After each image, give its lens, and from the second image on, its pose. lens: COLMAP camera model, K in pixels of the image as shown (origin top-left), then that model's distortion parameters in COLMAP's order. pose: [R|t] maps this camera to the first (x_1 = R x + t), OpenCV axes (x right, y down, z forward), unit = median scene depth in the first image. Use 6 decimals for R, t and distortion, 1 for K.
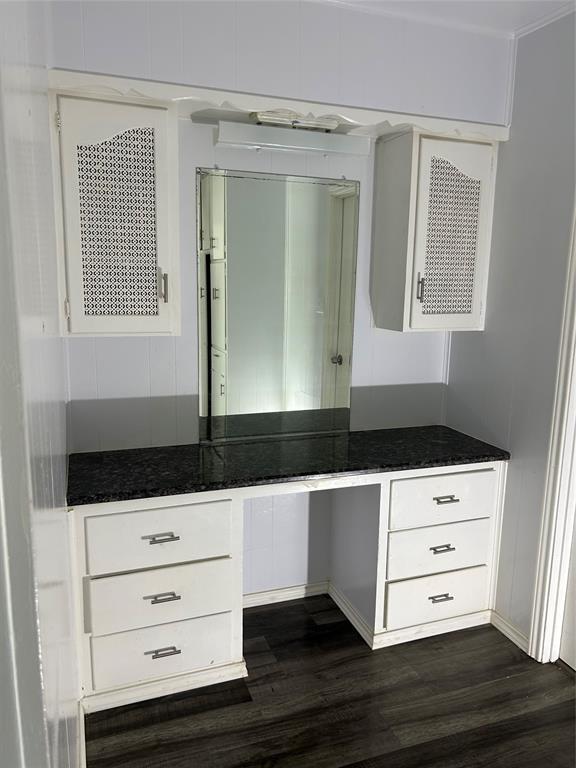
lens RADIAL K [[586.3, 0, 287.9], [0, 586.3, 387.6], [0, 0, 1]] dist [0.031040, -0.037109]
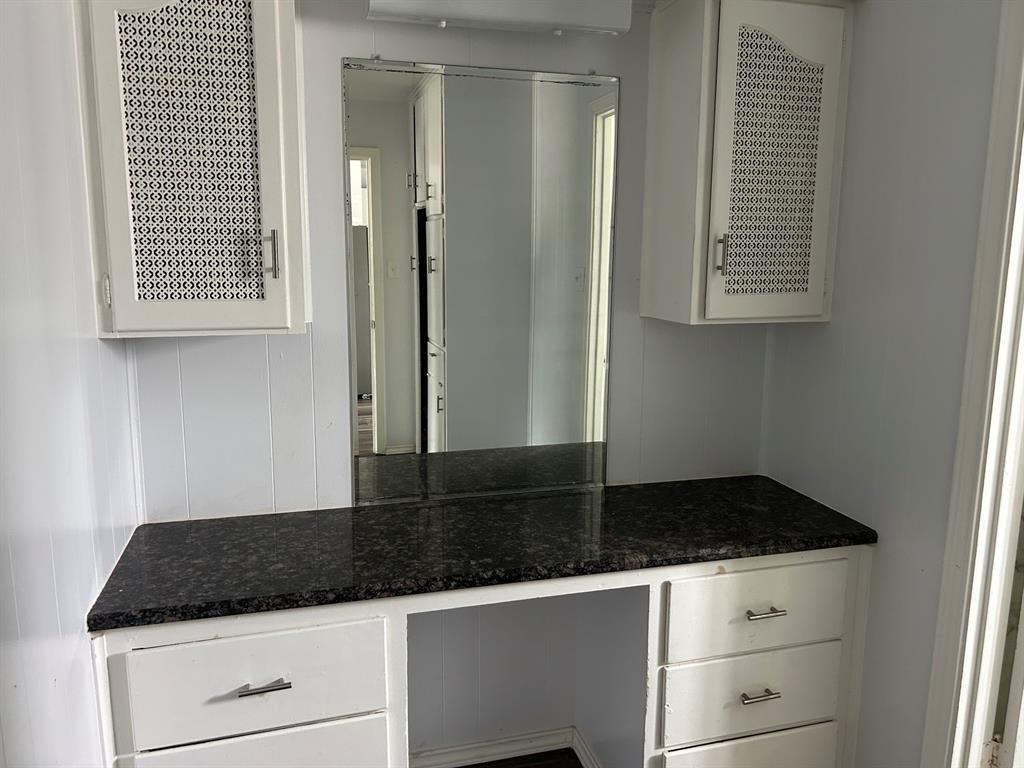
lens RADIAL K [[773.5, 0, 512.2], [0, 773.5, 378.5], [0, 0, 1]] dist [0.024594, -0.024364]
pose [[0.997080, 0.002178, -0.076337, 0.077792], [-0.003242, 0.999899, -0.013826, -0.029818], [0.076299, 0.014033, 0.996986, 0.210901]]
